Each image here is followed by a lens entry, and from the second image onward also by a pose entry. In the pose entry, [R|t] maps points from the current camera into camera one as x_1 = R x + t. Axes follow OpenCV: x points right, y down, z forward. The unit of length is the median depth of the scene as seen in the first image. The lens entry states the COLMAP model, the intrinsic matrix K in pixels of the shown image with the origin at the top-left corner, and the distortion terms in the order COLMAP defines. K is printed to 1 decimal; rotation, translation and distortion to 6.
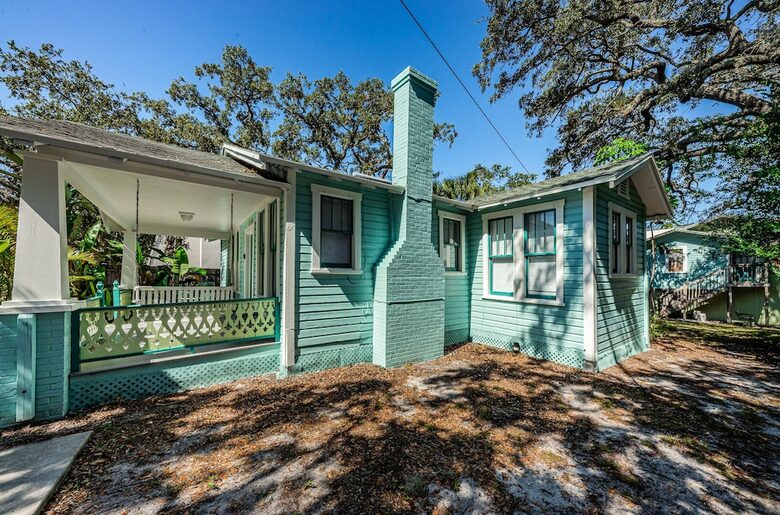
lens RADIAL K [[289.8, 0, 376.2], [0, 289.8, 273.5], [0, 0, 1]] dist [0.007560, -0.000940]
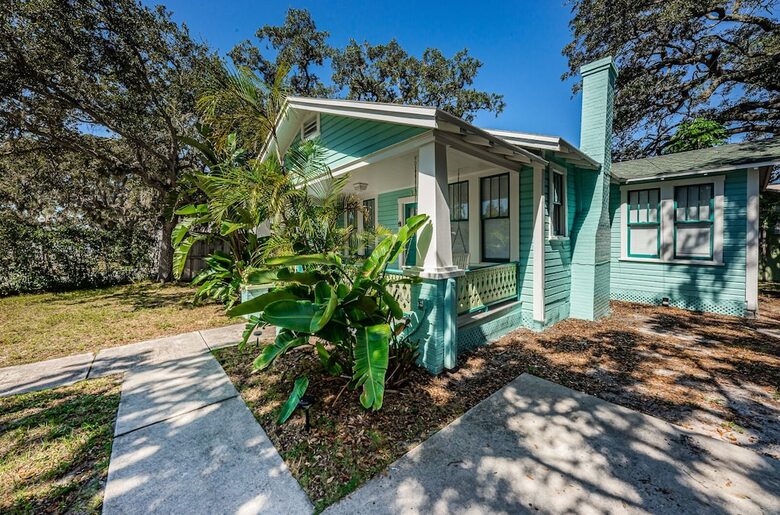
lens RADIAL K [[289.8, 0, 370.4], [0, 289.8, 247.4], [0, 0, 1]] dist [0.007560, -0.000940]
pose [[0.996729, -0.012064, 0.079906, -0.822149], [0.009342, 0.999366, 0.034348, -0.016274], [-0.080269, -0.033490, 0.996210, -0.072540]]
